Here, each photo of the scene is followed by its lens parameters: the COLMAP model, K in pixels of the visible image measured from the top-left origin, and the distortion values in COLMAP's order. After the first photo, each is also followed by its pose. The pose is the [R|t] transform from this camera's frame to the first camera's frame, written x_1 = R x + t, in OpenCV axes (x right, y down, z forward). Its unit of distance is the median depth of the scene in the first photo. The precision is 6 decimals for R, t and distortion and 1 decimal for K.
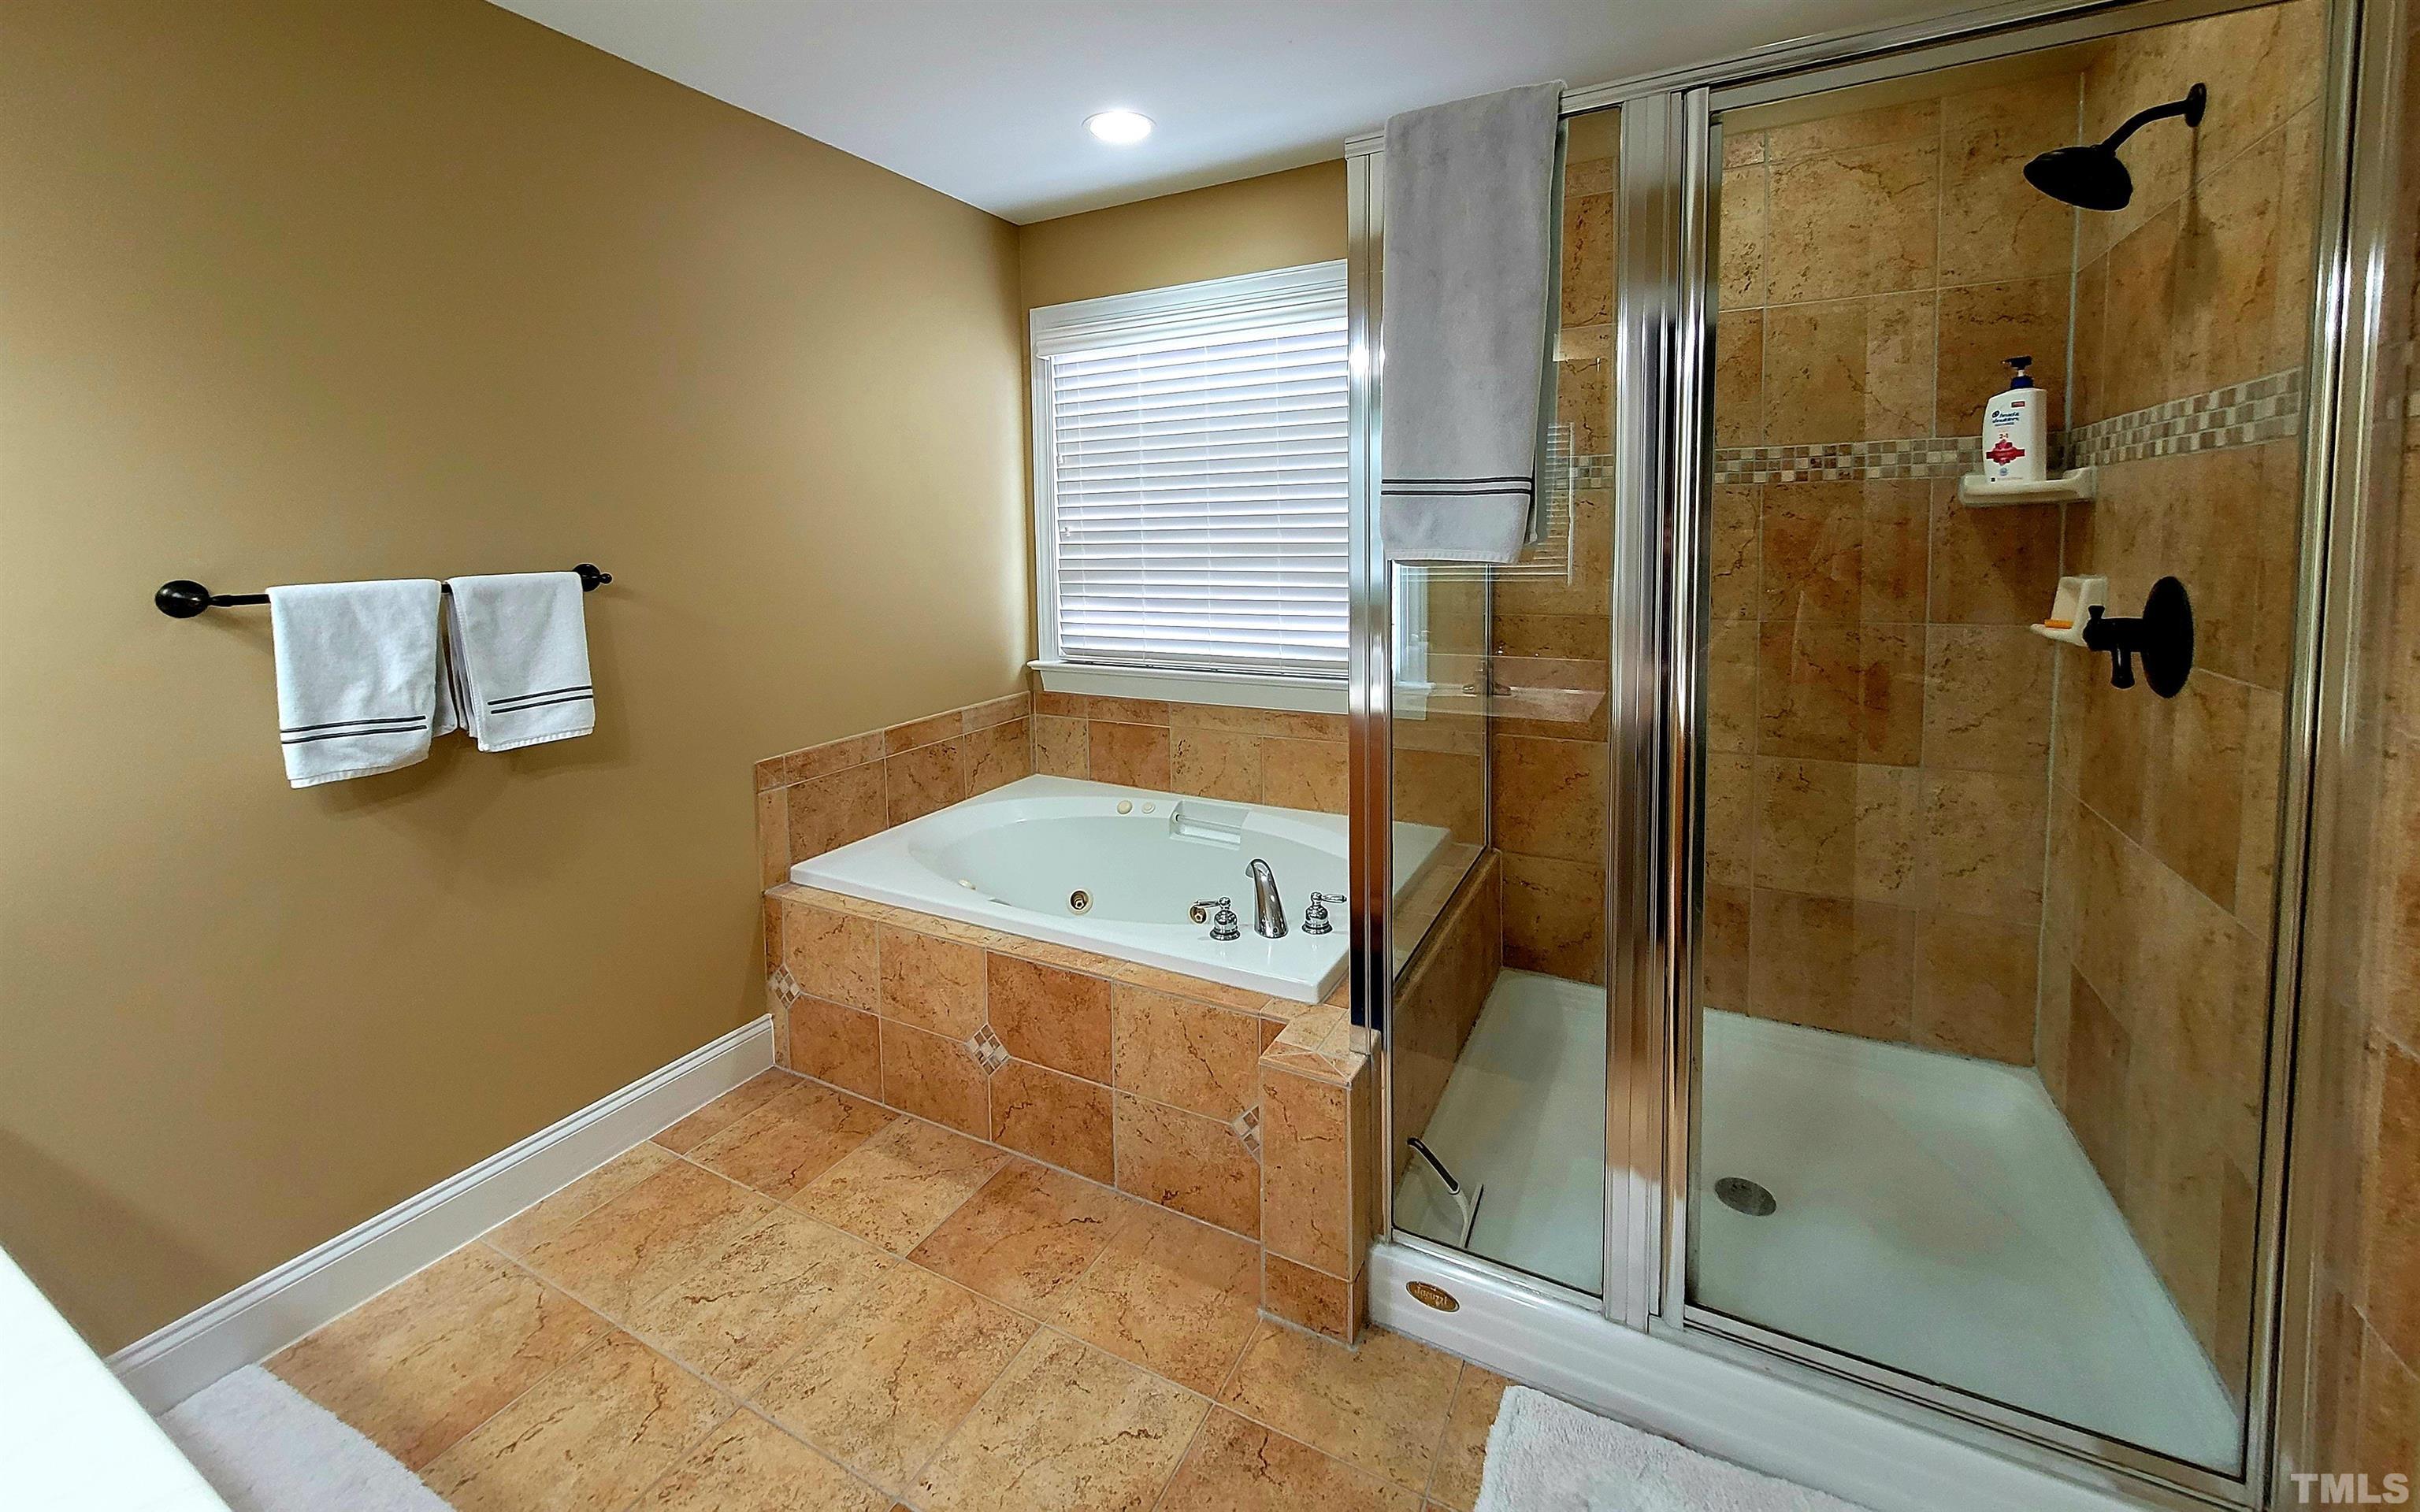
lens RADIAL K [[952.6, 0, 1204.4], [0, 952.6, 596.9], [0, 0, 1]] dist [0.006012, -0.001519]
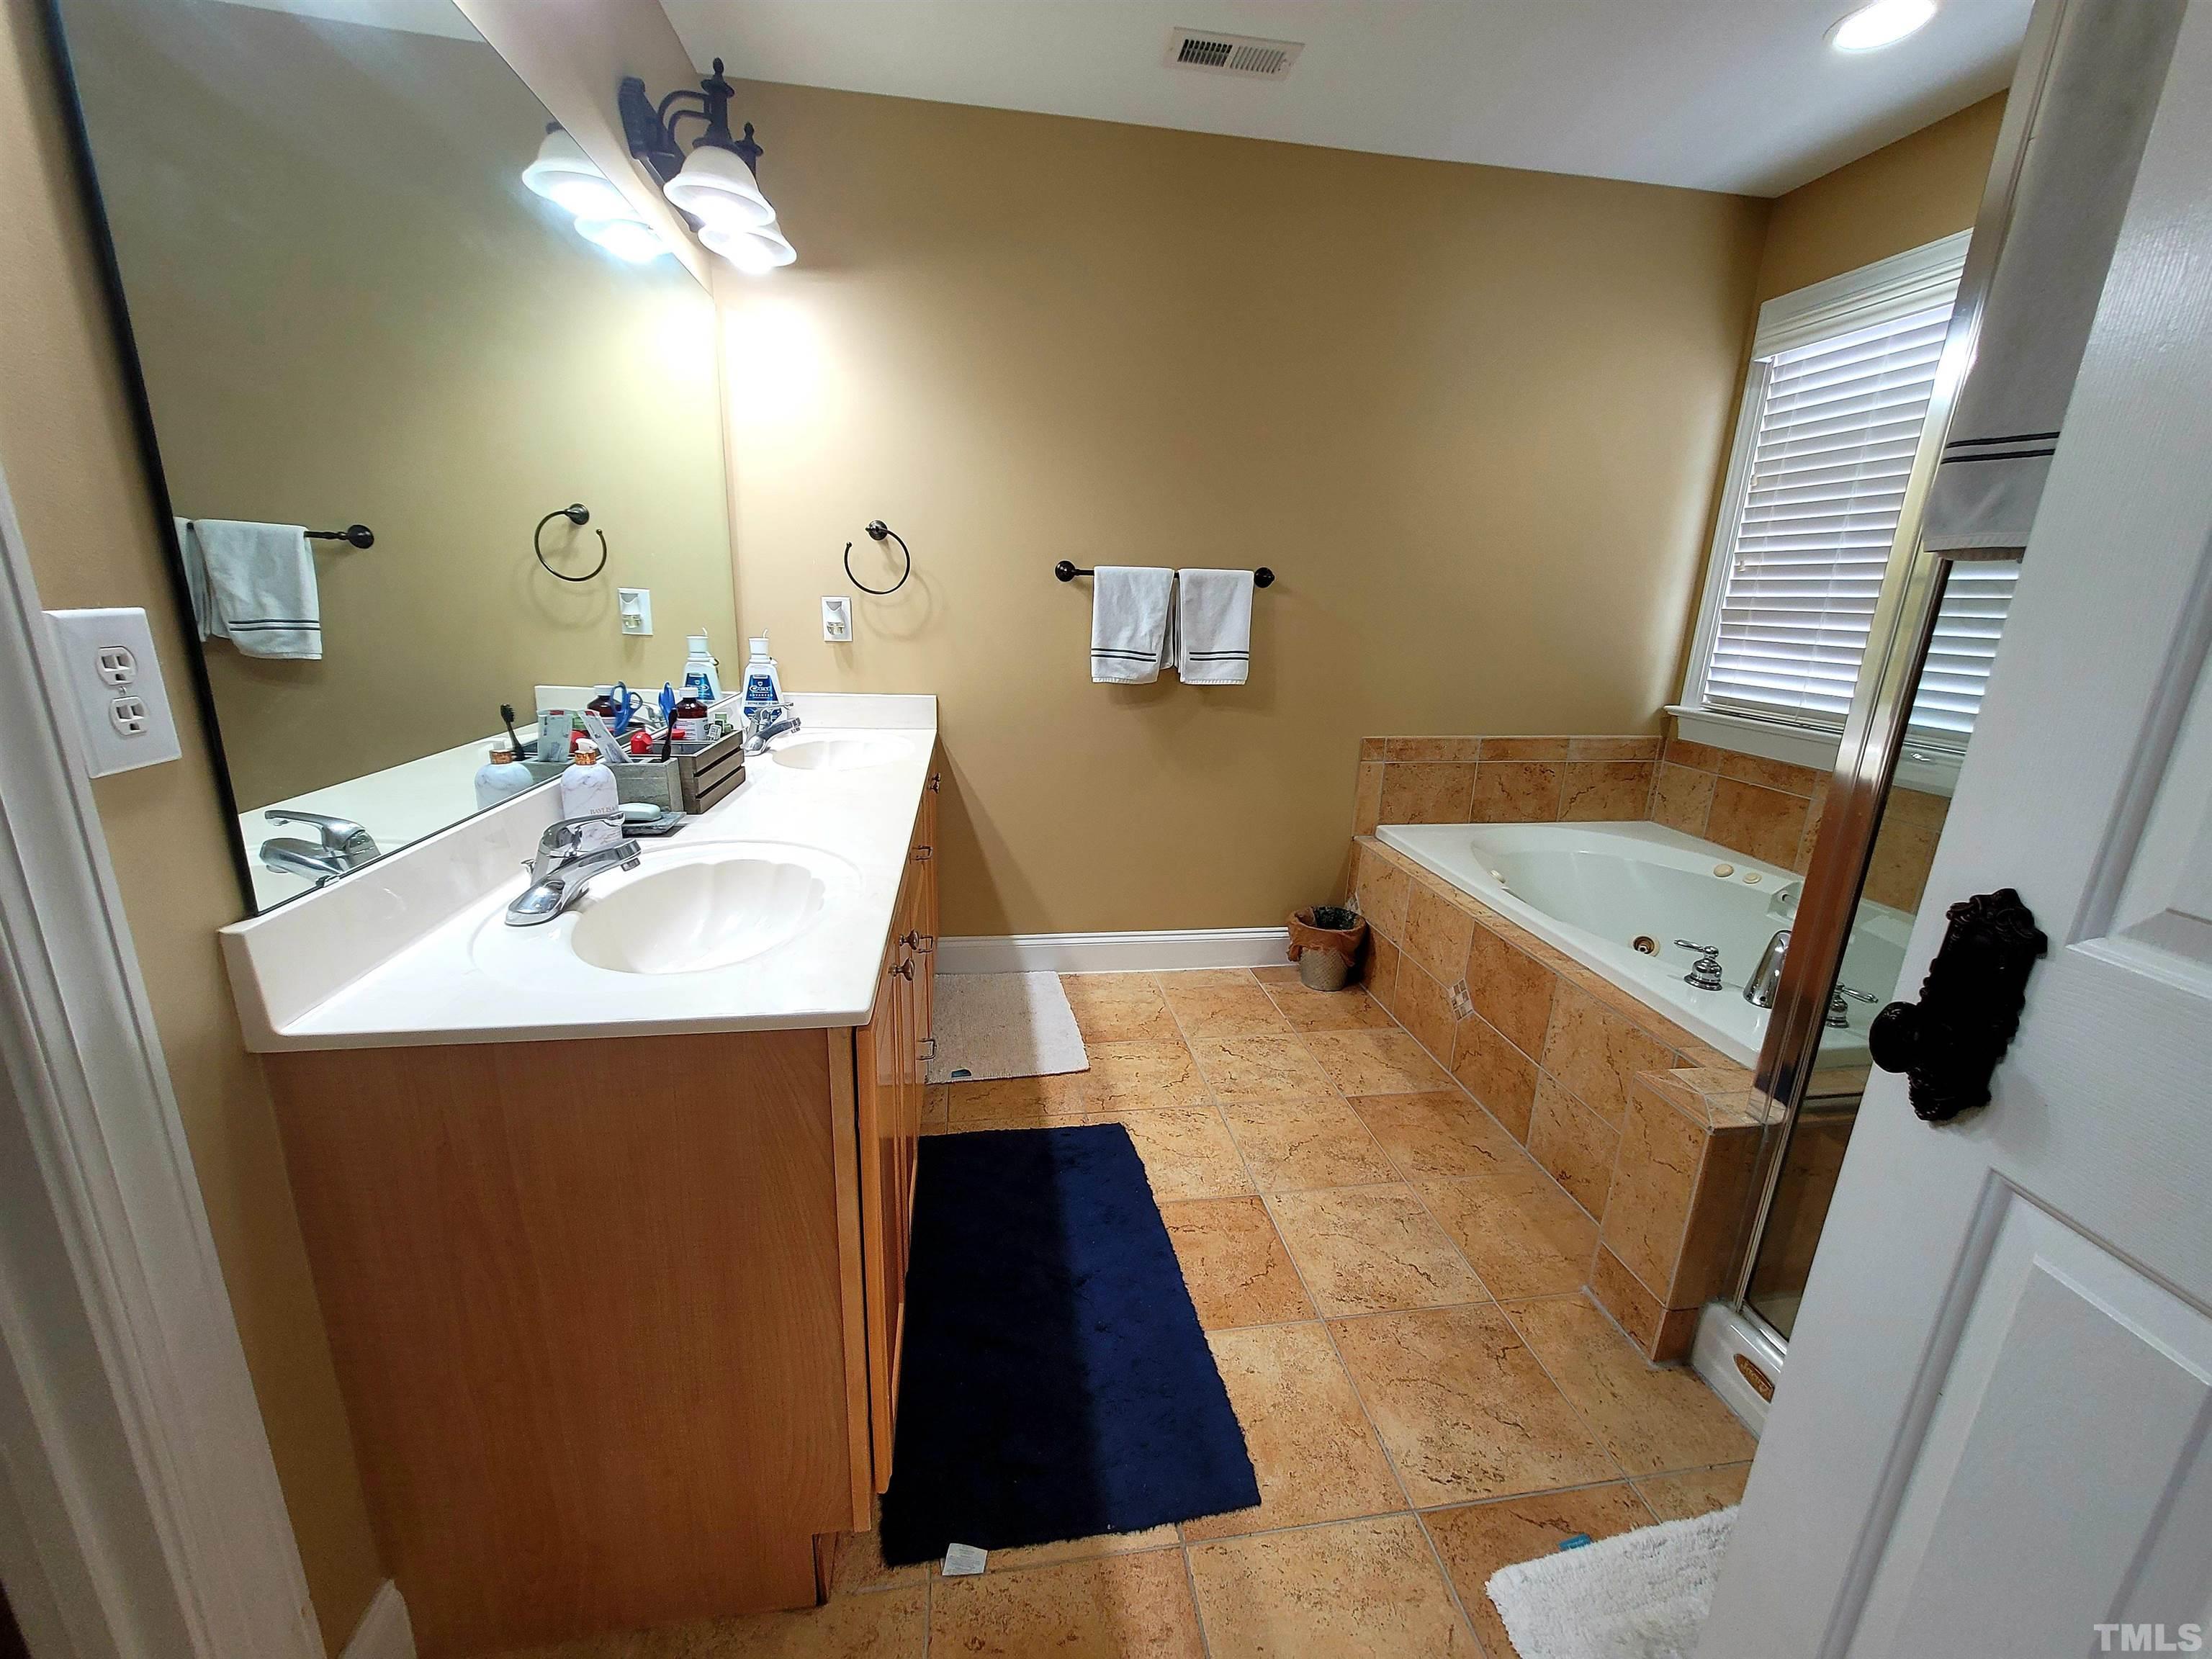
lens RADIAL K [[870.2, 0, 1106.3], [0, 870.2, 823.0], [0, 0, 1]] dist [-0.000139, 0.000040]
pose [[0.595014, 0.243218, -0.766031, 0.314161], [-0.099950, 0.968106, 0.229741, 0.063868], [0.797476, -0.060134, 0.600347, 0.015484]]
